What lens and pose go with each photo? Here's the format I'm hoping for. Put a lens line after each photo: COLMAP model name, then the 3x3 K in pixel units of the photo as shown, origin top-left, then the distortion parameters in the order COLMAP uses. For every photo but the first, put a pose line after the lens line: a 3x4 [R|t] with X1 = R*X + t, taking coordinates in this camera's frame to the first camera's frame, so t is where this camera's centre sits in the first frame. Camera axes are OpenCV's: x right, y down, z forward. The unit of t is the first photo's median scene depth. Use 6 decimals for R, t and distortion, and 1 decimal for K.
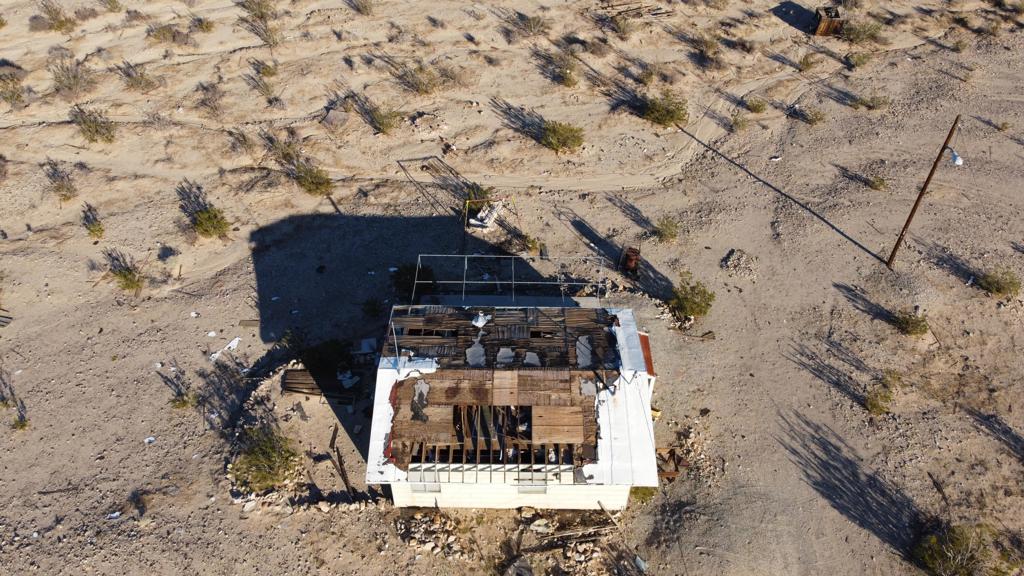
lens RADIAL K [[772.5, 0, 509.4], [0, 772.5, 293.1], [0, 0, 1]] dist [-0.004807, -0.001820]
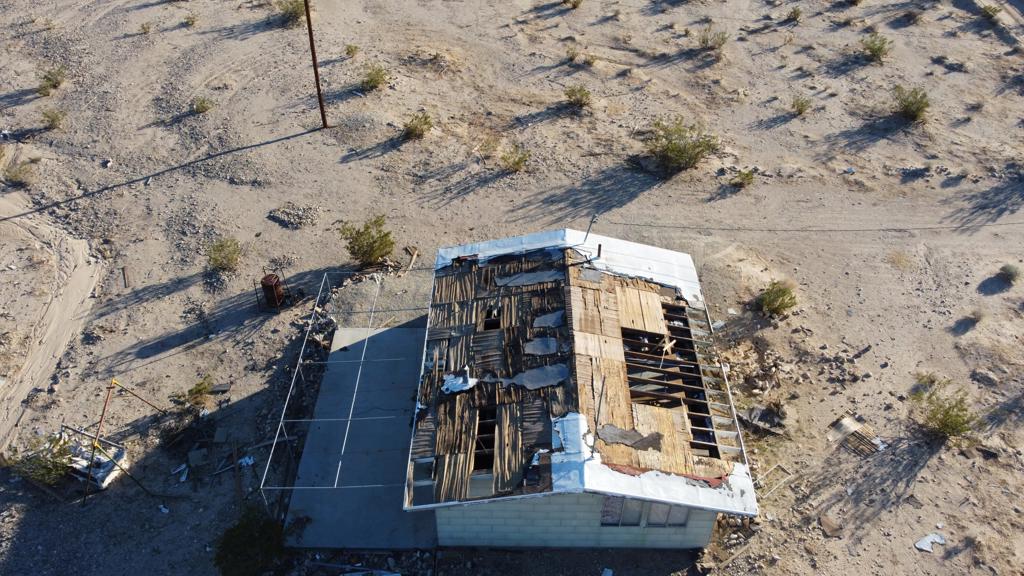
lens RADIAL K [[778.7, 0, 514.5], [0, 778.7, 287.6], [0, 0, 1]] dist [-0.006010, -0.003806]
pose [[0.002087, -0.660650, 0.750691, -0.482057], [0.687756, 0.545906, 0.478516, -0.294932], [-0.725939, 0.515293, 0.455506, 0.613019]]
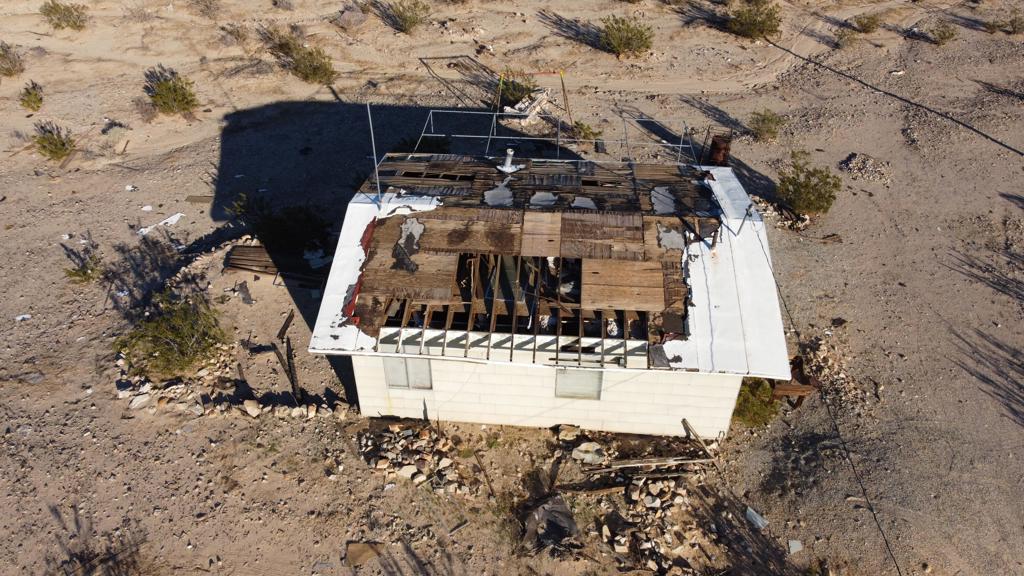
lens RADIAL K [[772.5, 0, 509.4], [0, 772.5, 293.1], [0, 0, 1]] dist [-0.004807, -0.001820]
pose [[0.997624, 0.039027, -0.056774, 0.005982], [-0.044194, 0.994704, -0.092794, 0.208486], [0.052852, 0.095083, 0.994065, 0.326589]]
